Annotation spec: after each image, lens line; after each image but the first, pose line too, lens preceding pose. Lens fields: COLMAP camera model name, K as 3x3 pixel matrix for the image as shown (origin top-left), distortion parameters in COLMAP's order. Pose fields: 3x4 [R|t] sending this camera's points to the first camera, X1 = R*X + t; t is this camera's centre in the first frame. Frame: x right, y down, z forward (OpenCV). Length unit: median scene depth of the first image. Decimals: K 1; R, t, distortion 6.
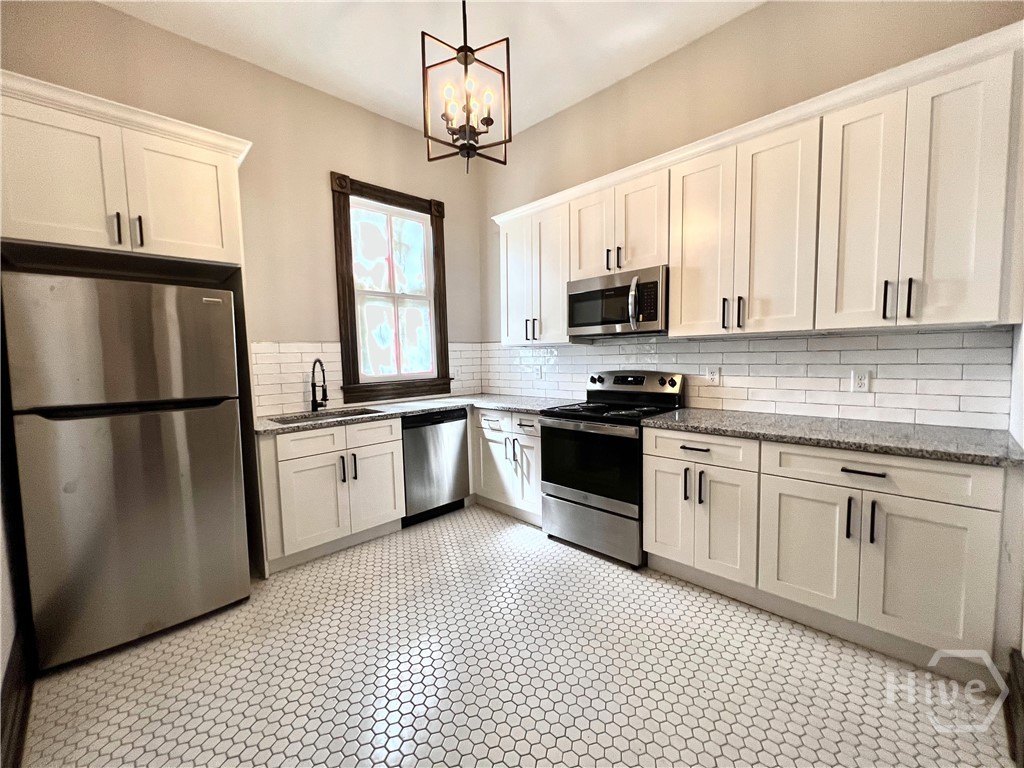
lens RADIAL K [[411.7, 0, 513.2], [0, 411.7, 386.8], [0, 0, 1]] dist [-0.002917, 0.000357]
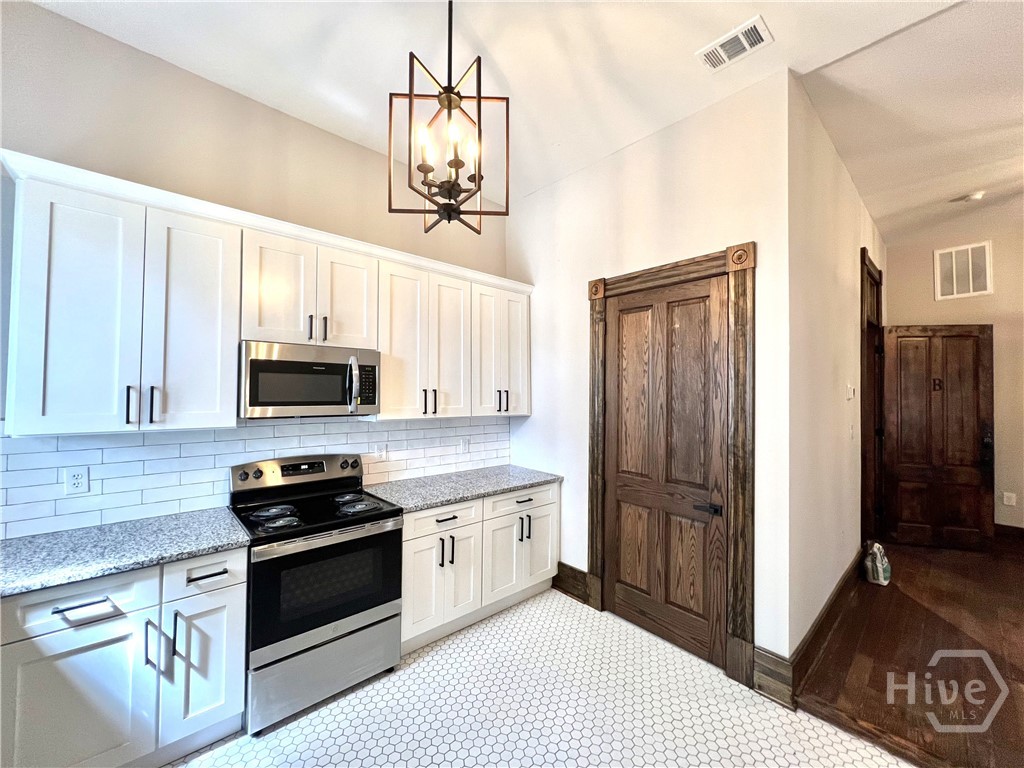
lens RADIAL K [[411.7, 0, 513.0], [0, 411.7, 388.0], [0, 0, 1]] dist [-0.002917, 0.000357]
pose [[0.048551, 0.034231, 0.998234, -0.550844], [0.061846, 0.997392, -0.037210, -0.125379], [-0.996904, 0.063544, 0.046307, 0.542122]]
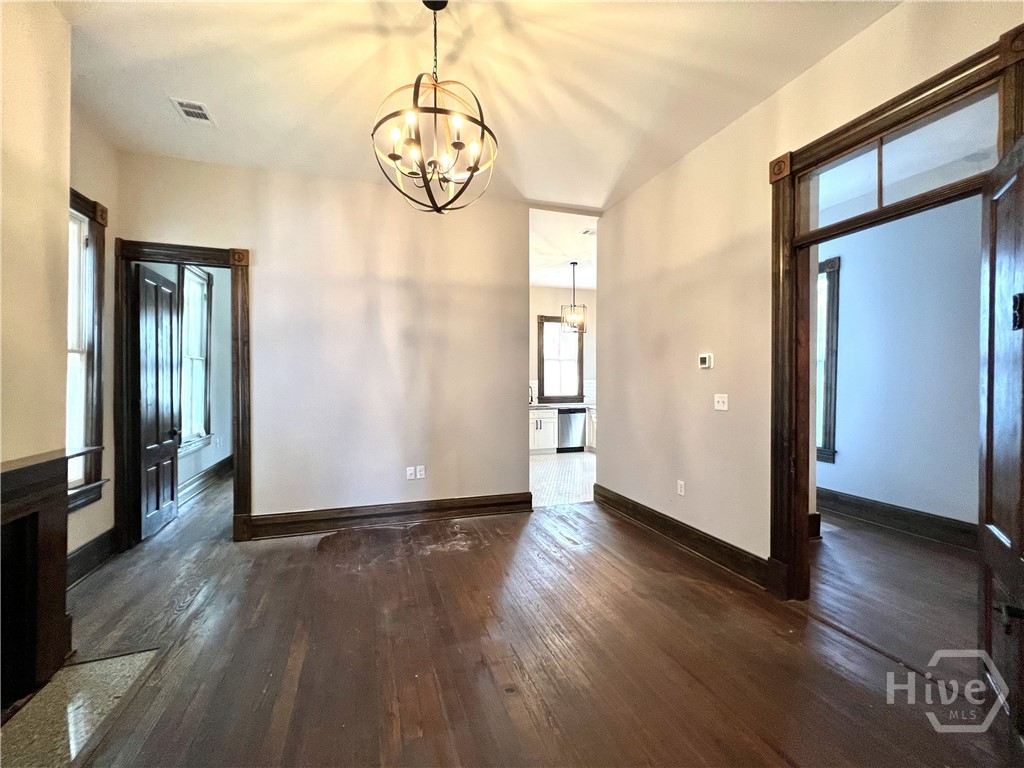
lens RADIAL K [[411.7, 0, 511.8], [0, 411.7, 384.1], [0, 0, 1]] dist [-0.002917, 0.000357]
pose [[0.900952, 0.021582, -0.433381, 0.688352], [-0.050861, 0.997130, -0.056077, 0.088565], [0.430927, 0.072565, 0.899464, -1.731992]]
